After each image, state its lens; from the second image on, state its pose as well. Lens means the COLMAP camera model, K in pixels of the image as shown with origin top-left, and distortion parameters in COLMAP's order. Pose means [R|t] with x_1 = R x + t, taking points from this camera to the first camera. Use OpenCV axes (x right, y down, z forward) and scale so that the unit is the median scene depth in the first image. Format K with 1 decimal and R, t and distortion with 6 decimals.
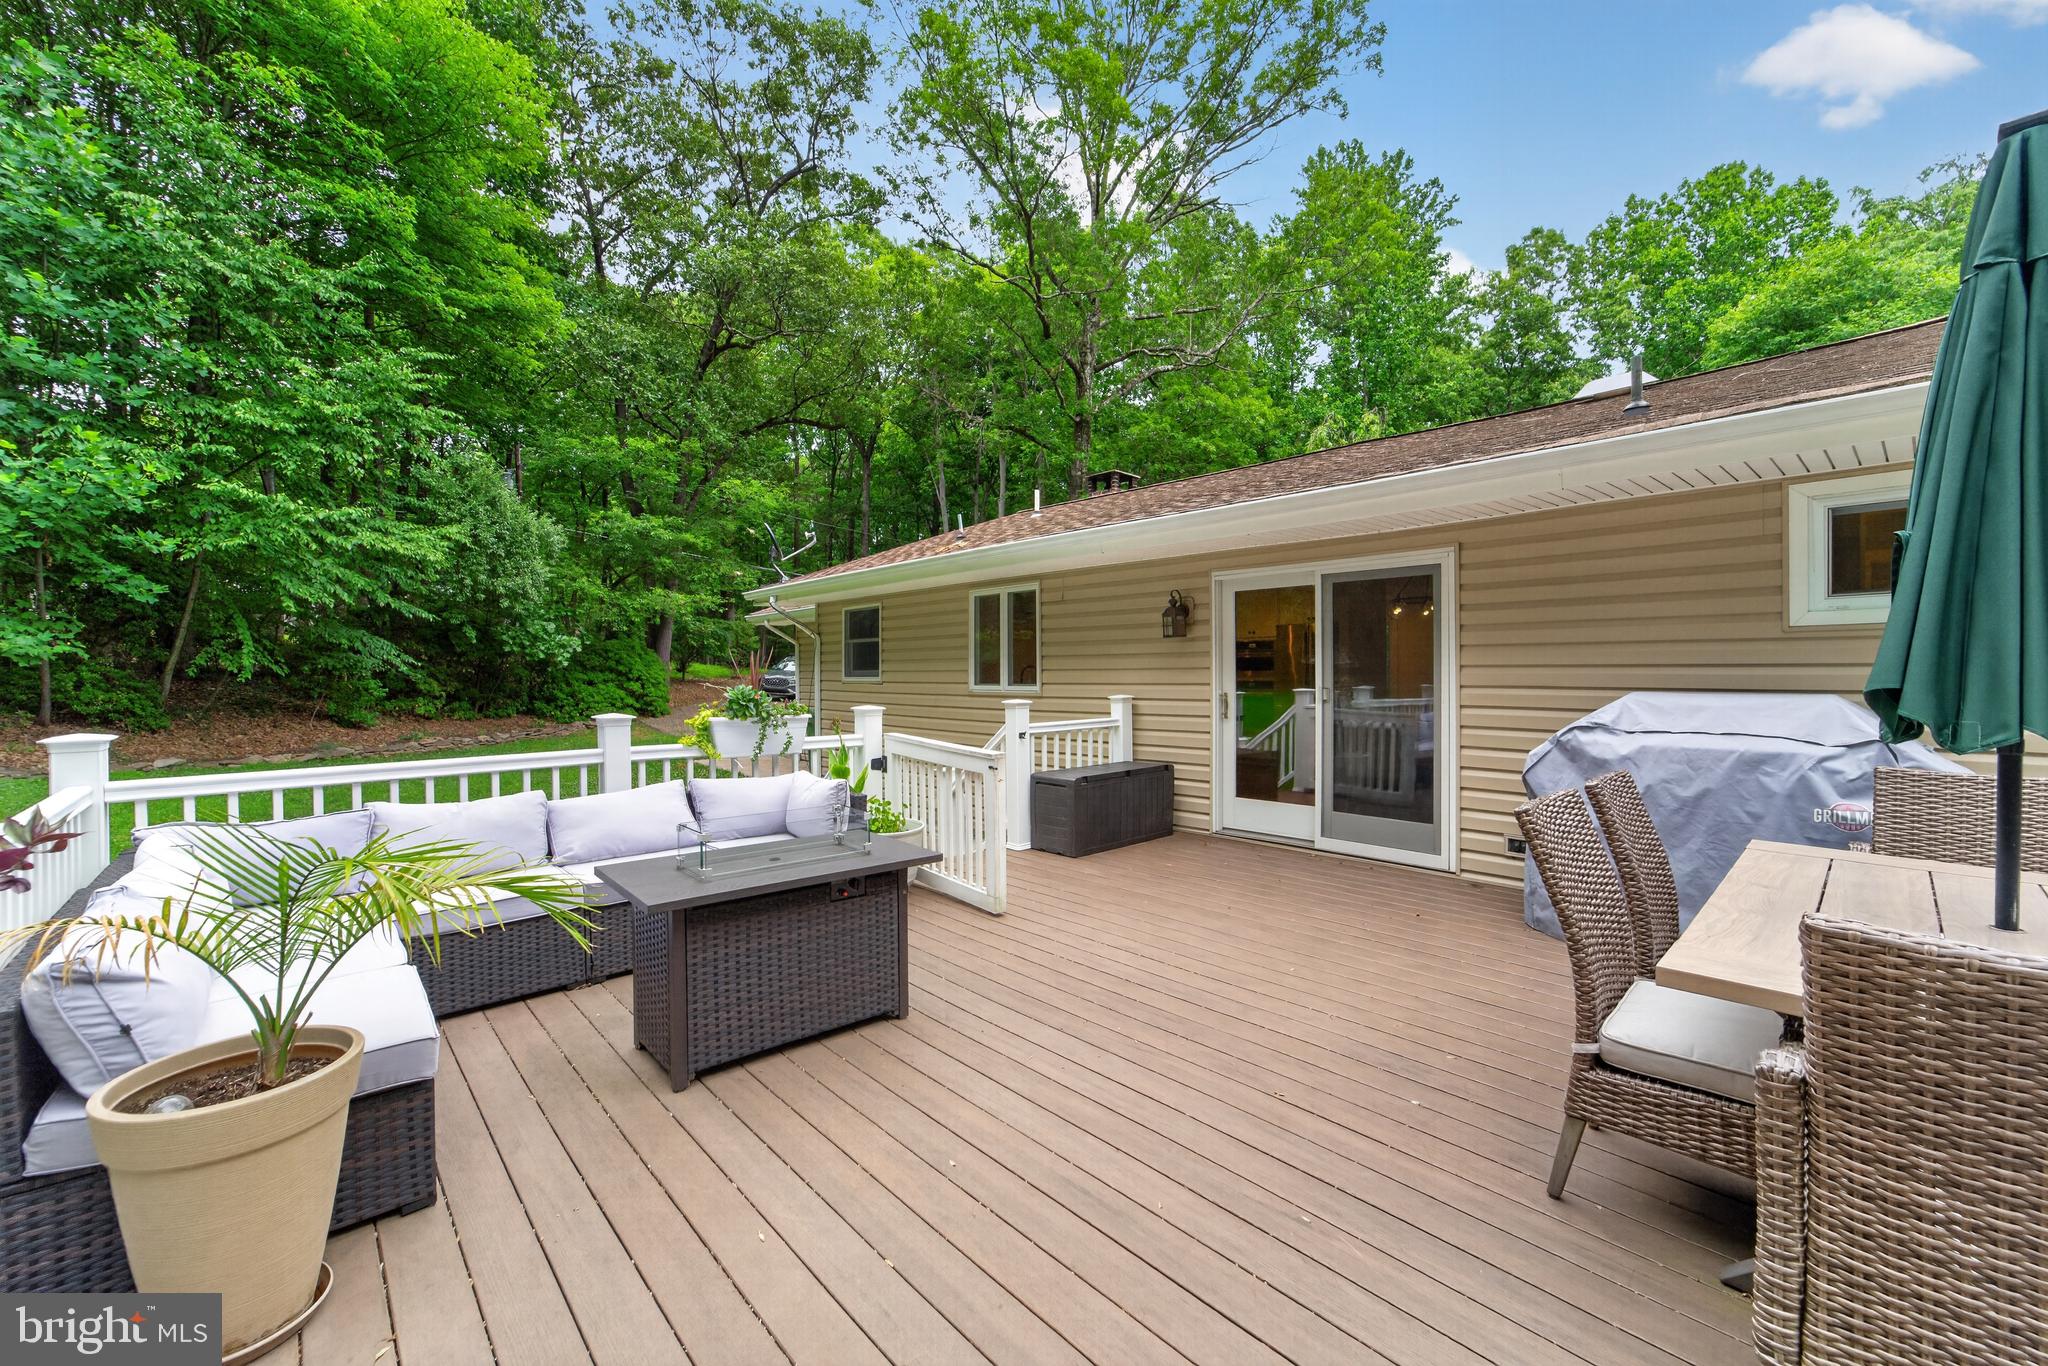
lens RADIAL K [[807.5, 0, 1007.0], [0, 807.5, 669.6], [0, 0, 1]] dist [-0.000910, 0.000037]
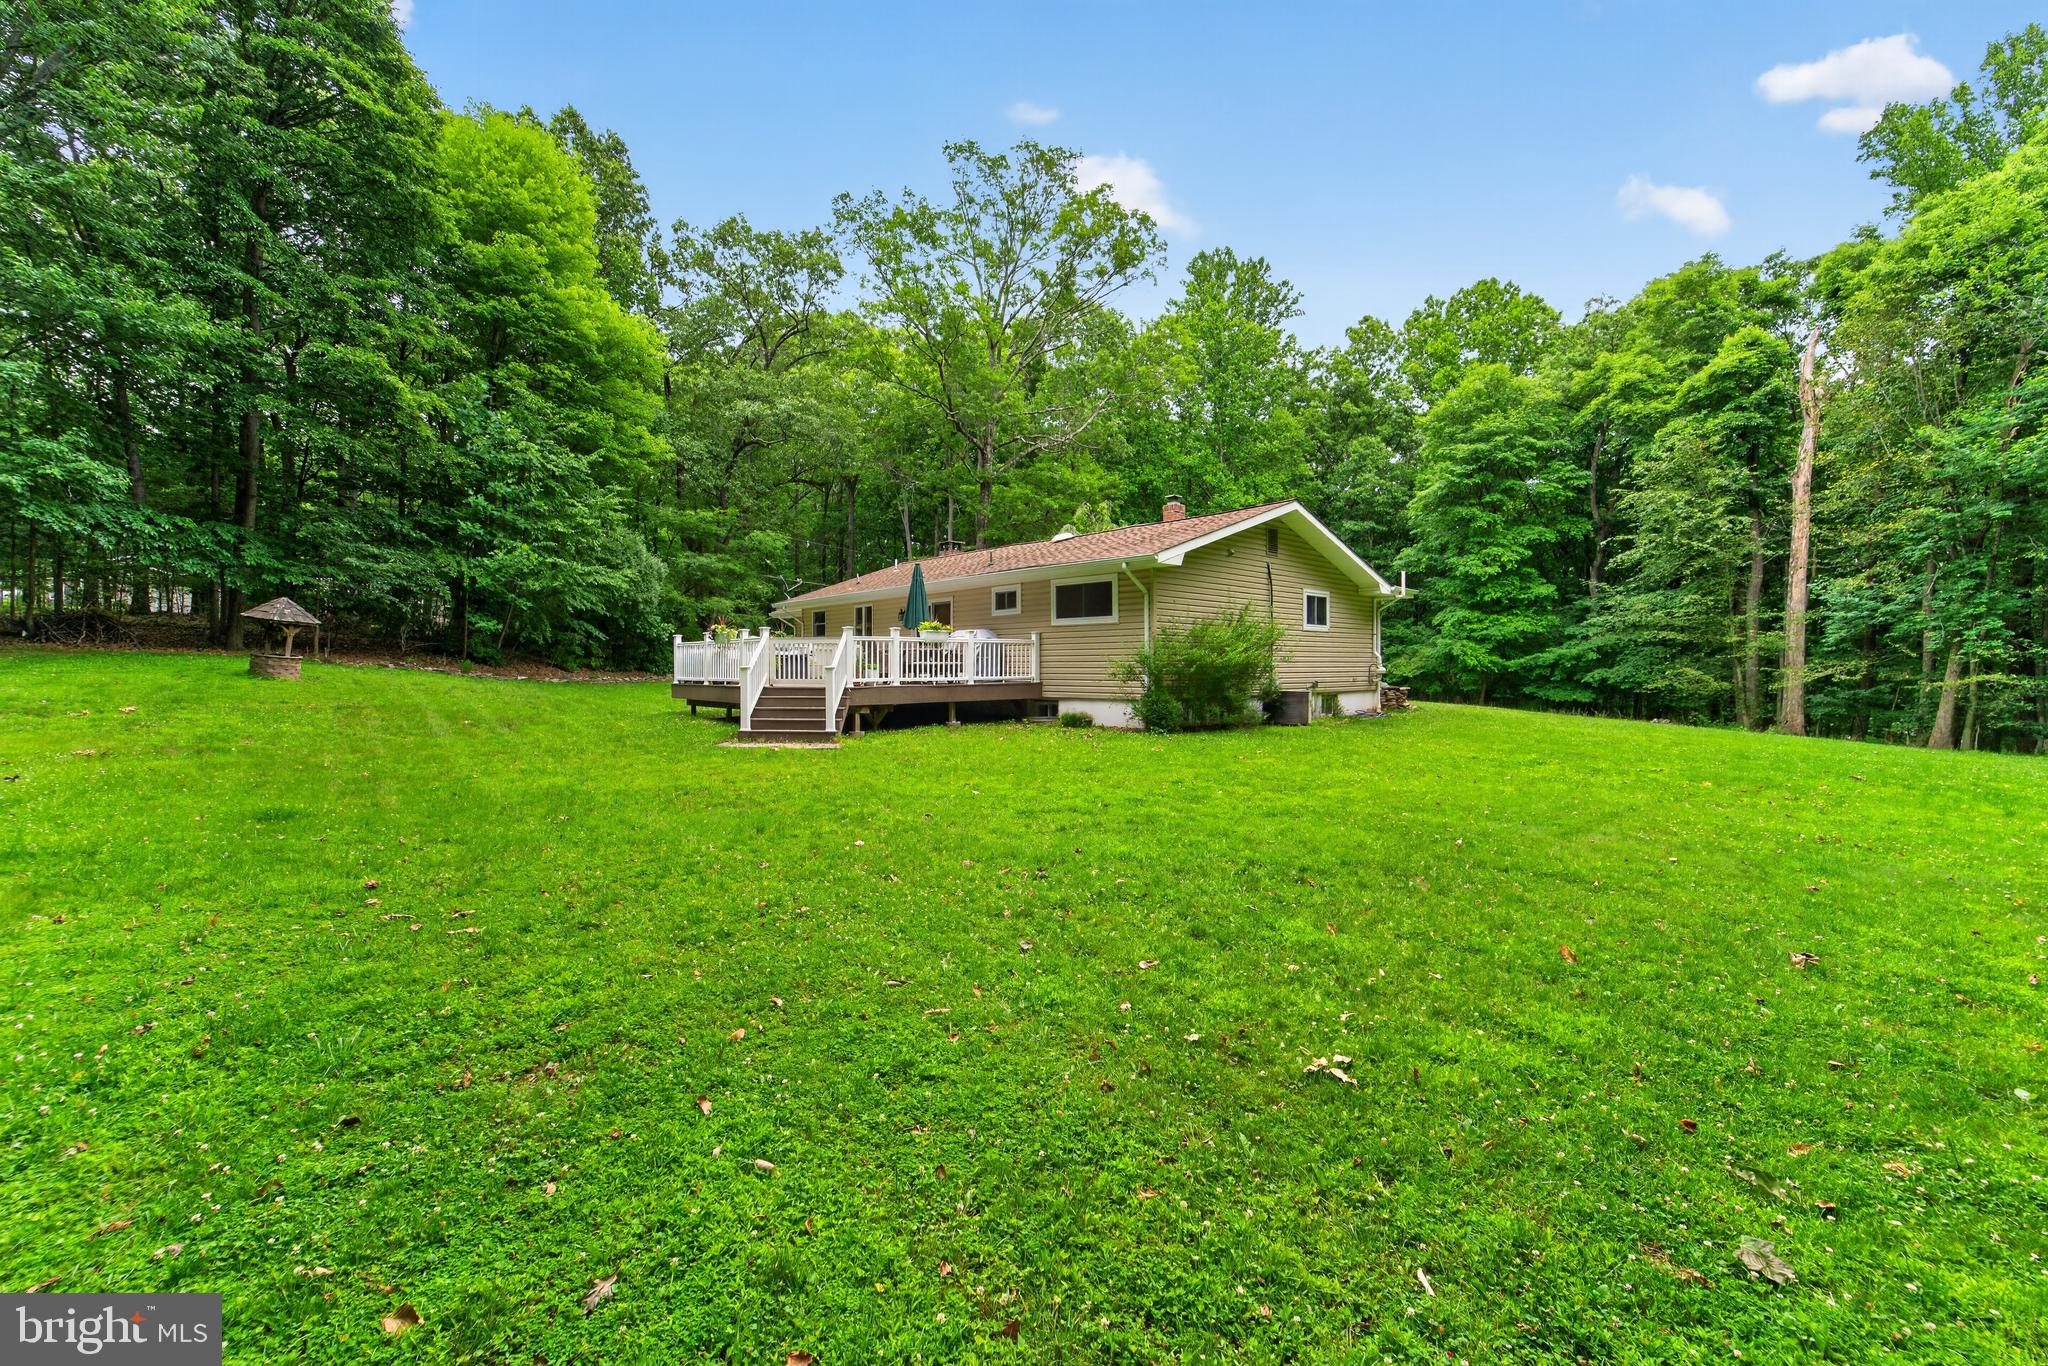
lens RADIAL K [[807.5, 0, 1007.0], [0, 807.5, 669.6], [0, 0, 1]] dist [-0.000910, 0.000037]
pose [[0.999988, 0.002853, -0.004028, 0.198830], [-0.002832, 0.999982, 0.005273, 0.043384], [0.004043, -0.005262, 0.999978, -0.721815]]
